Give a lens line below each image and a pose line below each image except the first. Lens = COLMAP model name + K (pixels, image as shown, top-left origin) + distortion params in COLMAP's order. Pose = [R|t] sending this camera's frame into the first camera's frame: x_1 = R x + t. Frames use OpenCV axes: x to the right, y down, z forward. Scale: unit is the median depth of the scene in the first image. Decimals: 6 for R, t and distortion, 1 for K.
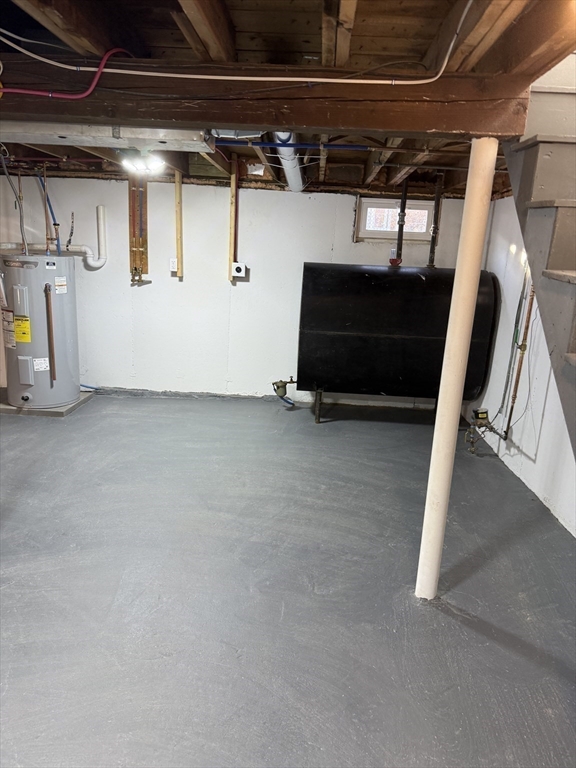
lens RADIAL K [[543.7, 0, 288.4], [0, 543.7, 385.6], [0, 0, 1]] dist [0.026770, 0.001241]
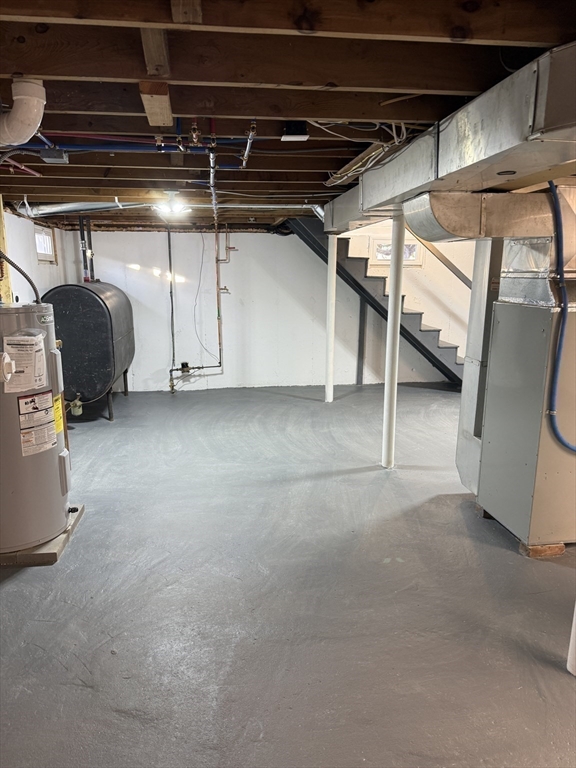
lens RADIAL K [[543.7, 0, 287.7], [0, 543.7, 385.2], [0, 0, 1]] dist [0.026770, 0.001241]
pose [[-0.166479, -0.252424, 0.953188, -1.483984], [0.246655, 0.925285, 0.288114, -0.333707], [-0.954697, 0.283073, -0.091779, 0.959213]]
